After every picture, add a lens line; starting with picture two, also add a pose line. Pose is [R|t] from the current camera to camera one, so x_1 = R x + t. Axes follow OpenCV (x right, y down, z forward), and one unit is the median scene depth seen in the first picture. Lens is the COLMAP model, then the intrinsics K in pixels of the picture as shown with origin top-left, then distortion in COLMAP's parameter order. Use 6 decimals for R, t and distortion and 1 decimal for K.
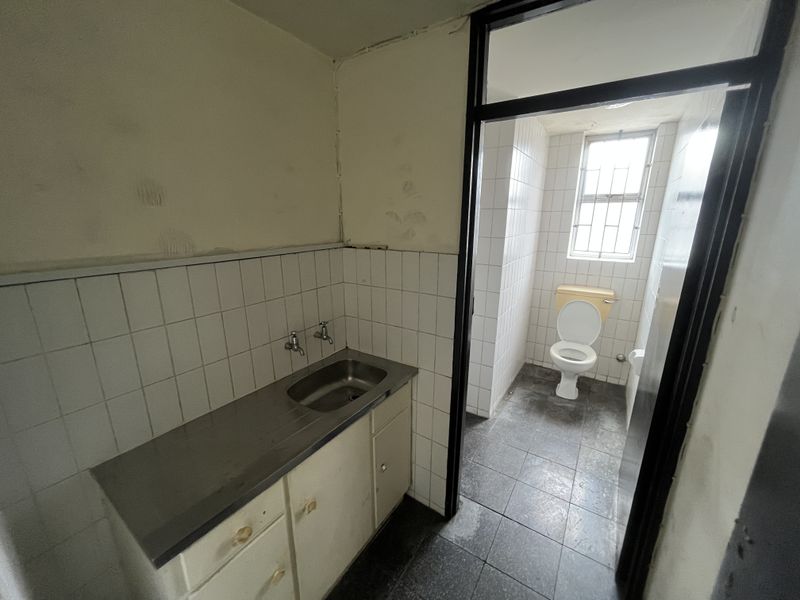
lens RADIAL K [[323.1, 0, 399.8], [0, 323.1, 298.3], [0, 0, 1]] dist [-0.004477, 0.000895]
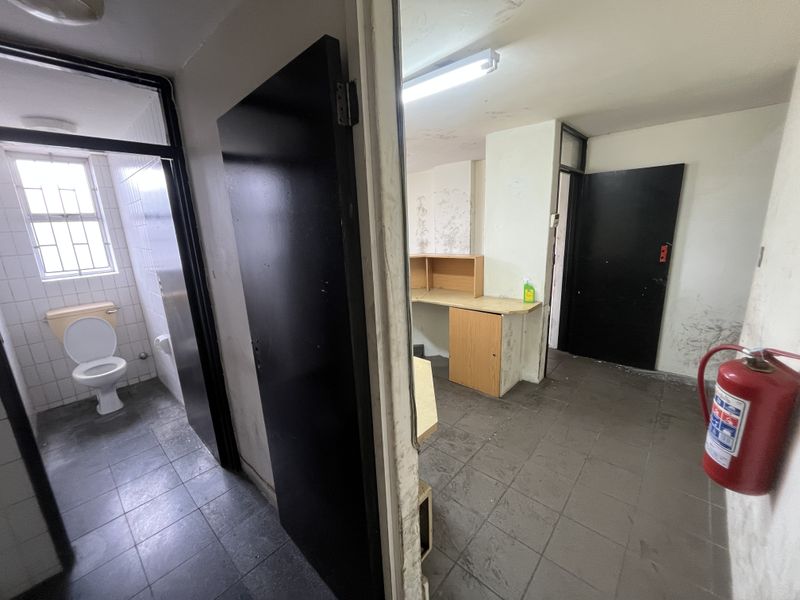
lens RADIAL K [[323.1, 0, 398.2], [0, 323.1, 299.5], [0, 0, 1]] dist [-0.004477, 0.000895]
pose [[0.149744, -0.240562, 0.959013, -0.235727], [0.289526, 0.938101, 0.190109, 0.044615], [-0.945384, 0.249191, 0.210124, -0.147374]]
